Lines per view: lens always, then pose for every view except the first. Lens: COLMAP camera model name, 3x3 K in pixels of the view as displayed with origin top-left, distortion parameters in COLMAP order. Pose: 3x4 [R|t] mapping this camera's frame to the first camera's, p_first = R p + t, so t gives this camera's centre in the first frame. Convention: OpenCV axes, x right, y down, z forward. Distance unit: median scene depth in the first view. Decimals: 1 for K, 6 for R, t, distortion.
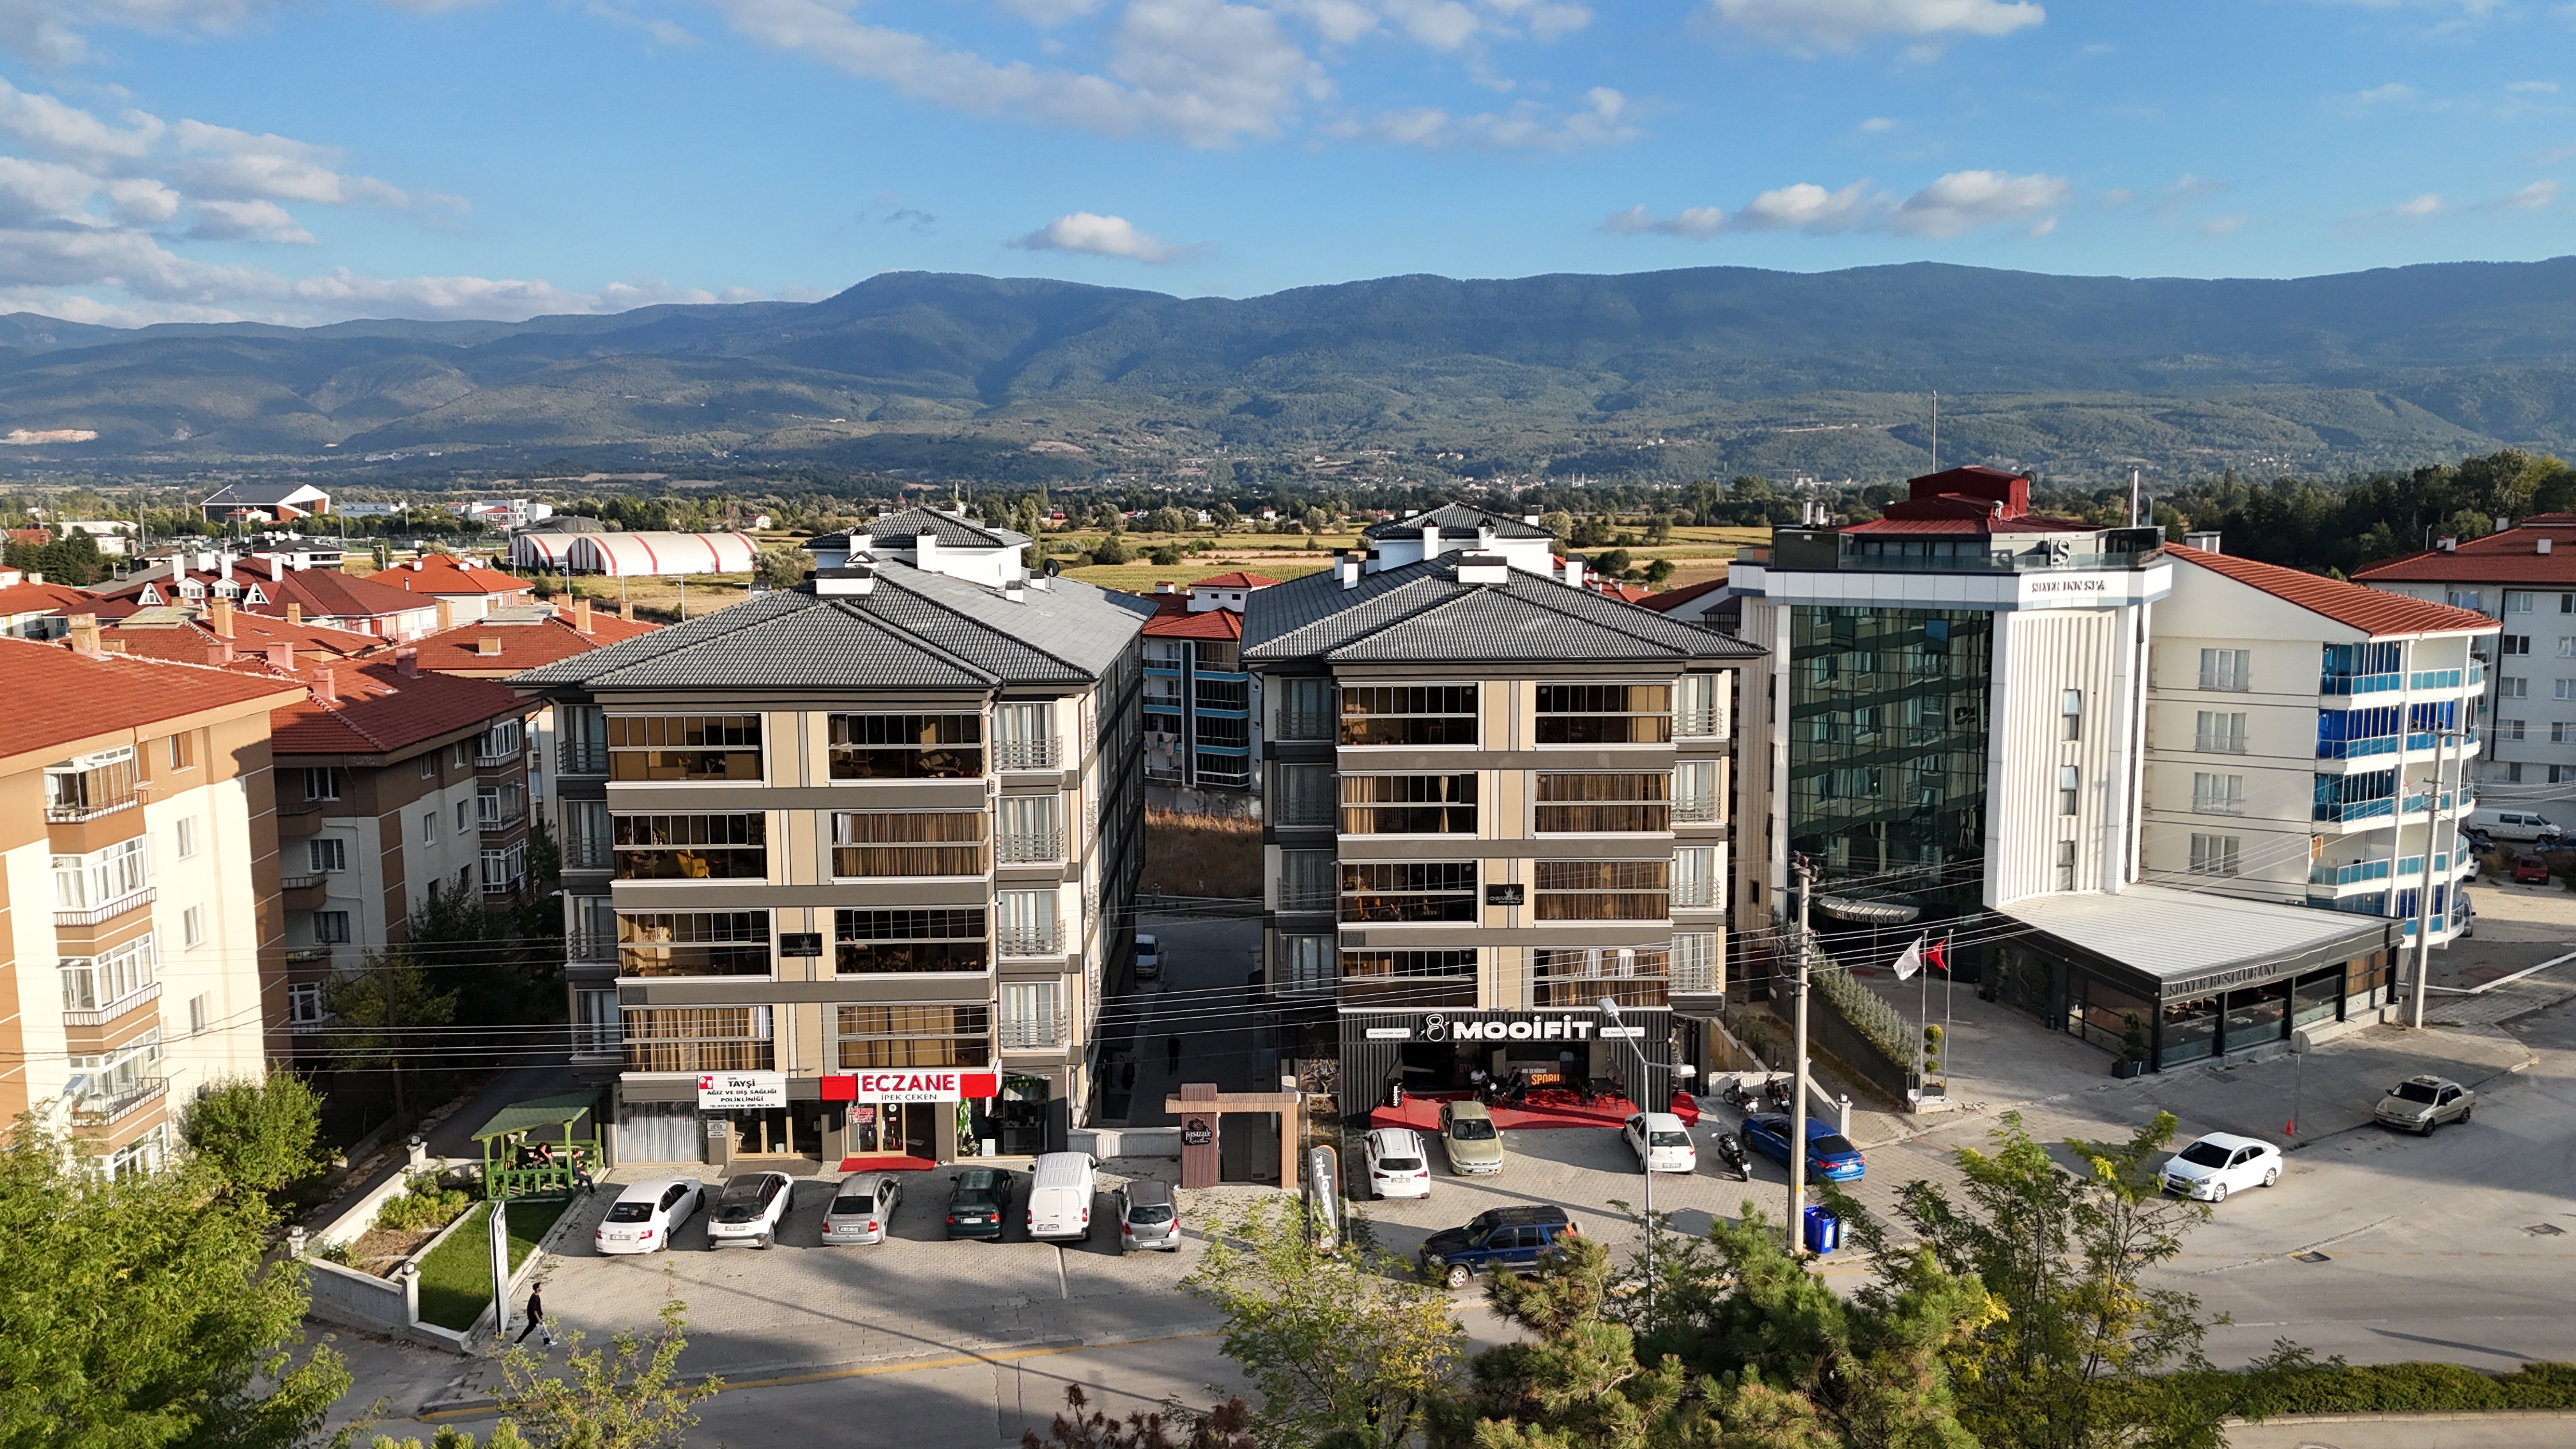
lens RADIAL K [[1887.7, 0, 1293.1], [0, 1887.7, 724.2], [0, 0, 1]] dist [0.084725, -0.085517]
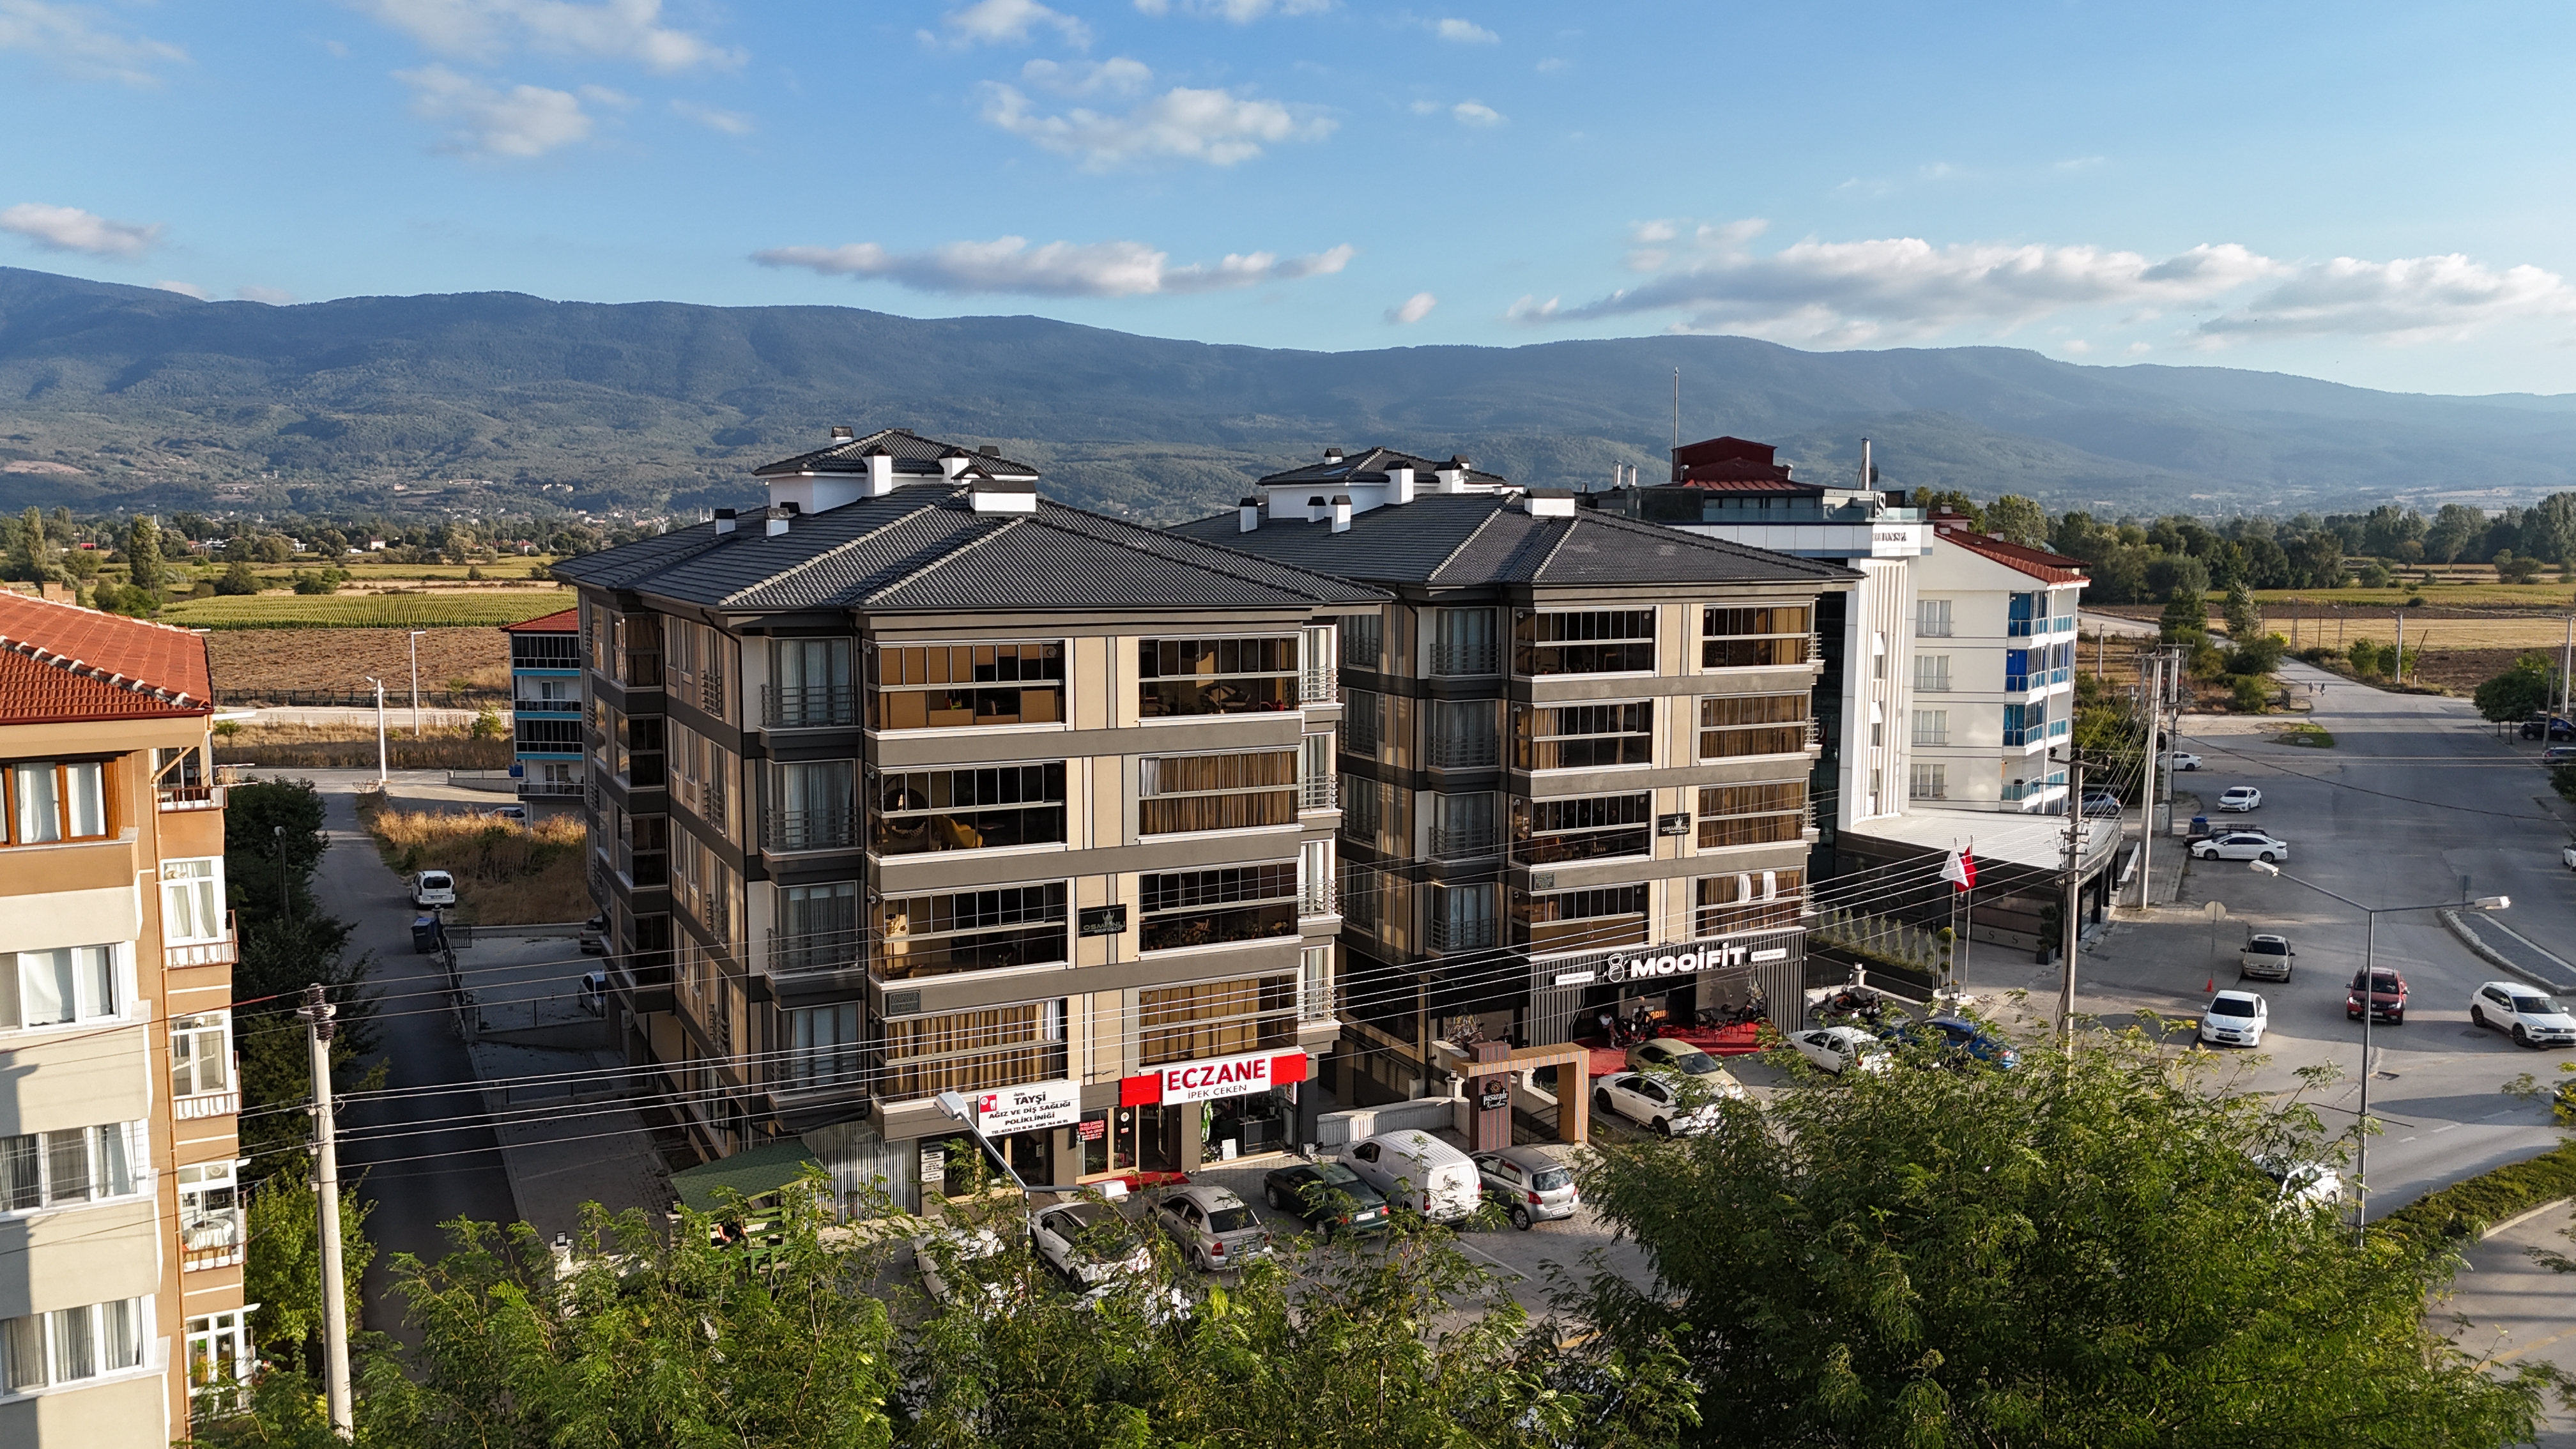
lens RADIAL K [[1887.7, 0, 1292.4], [0, 1887.7, 724.9], [0, 0, 1]] dist [0.084725, -0.085517]
pose [[0.899479, -0.037761, 0.435330, -0.487269], [0.046562, 0.998870, -0.009564, 0.038647], [-0.434477, 0.028872, 0.900220, 0.200316]]
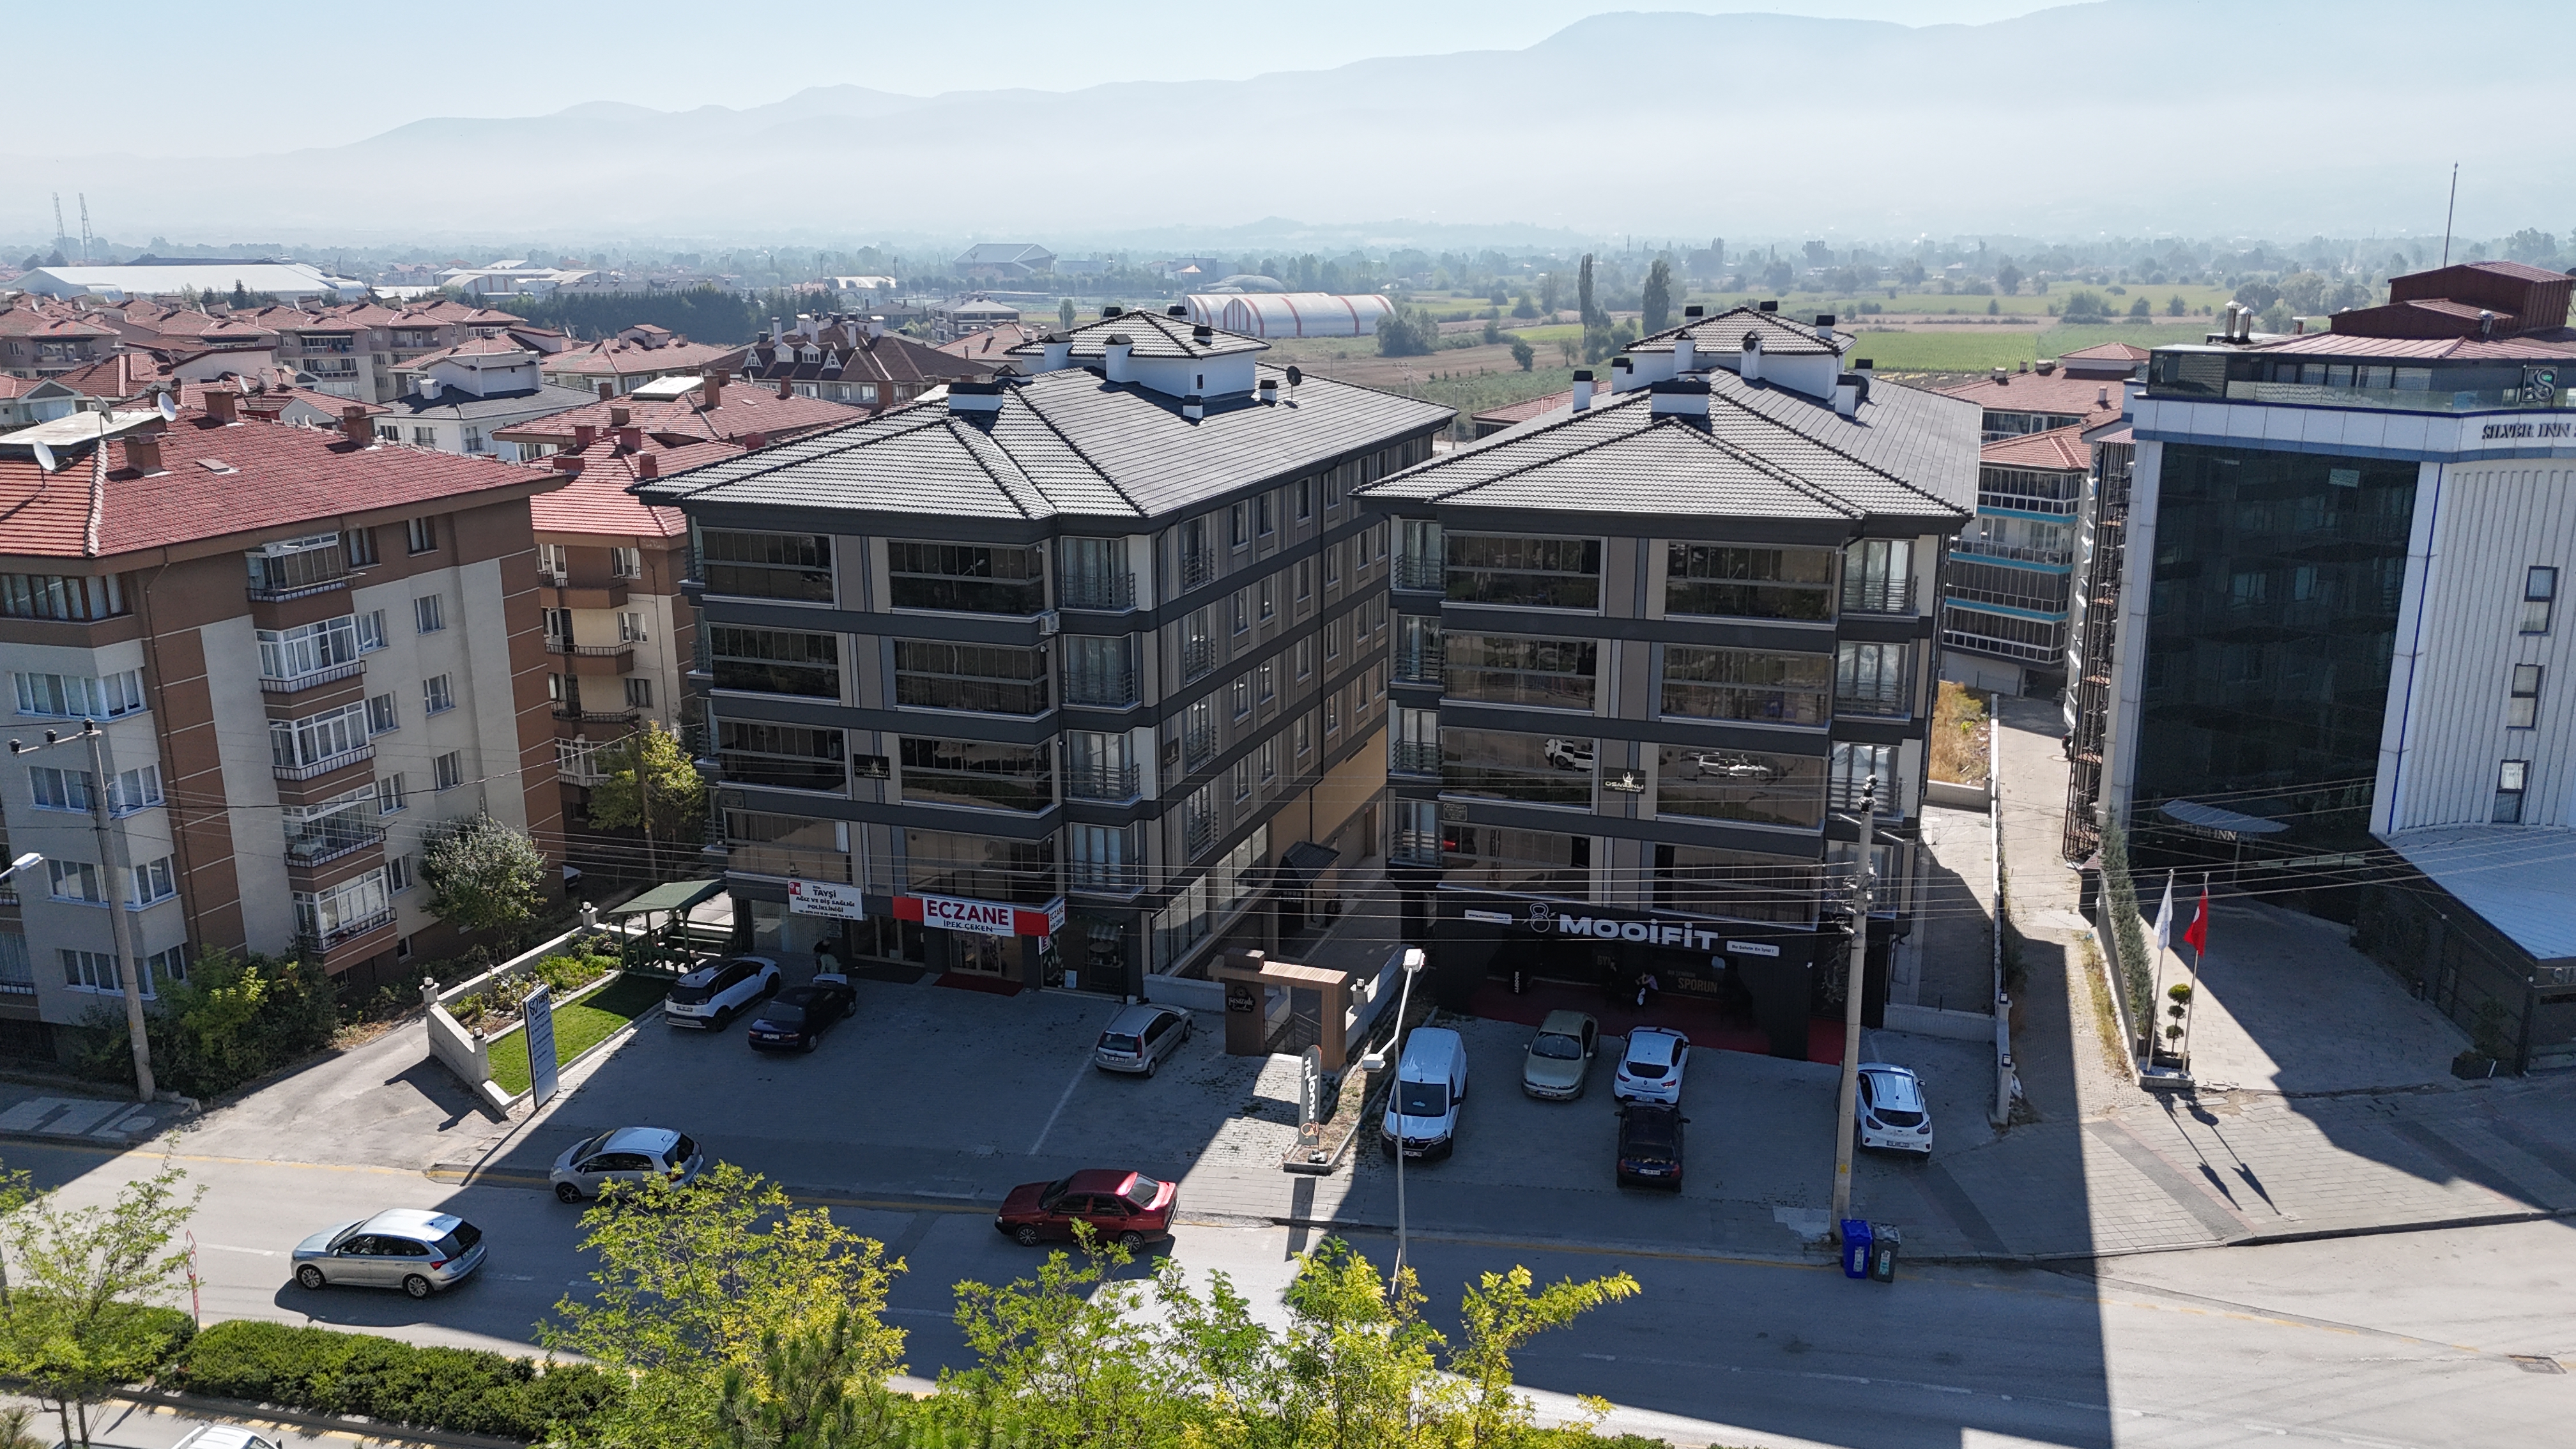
lens RADIAL K [[1887.7, 0, 1290.0], [0, 1887.7, 728.0], [0, 0, 1]] dist [0.084725, -0.085517]
pose [[0.937272, 0.088706, -0.337125, 0.259660], [-0.045580, 0.989965, 0.133763, -0.044396], [0.345607, -0.110007, 0.931909, 0.127187]]
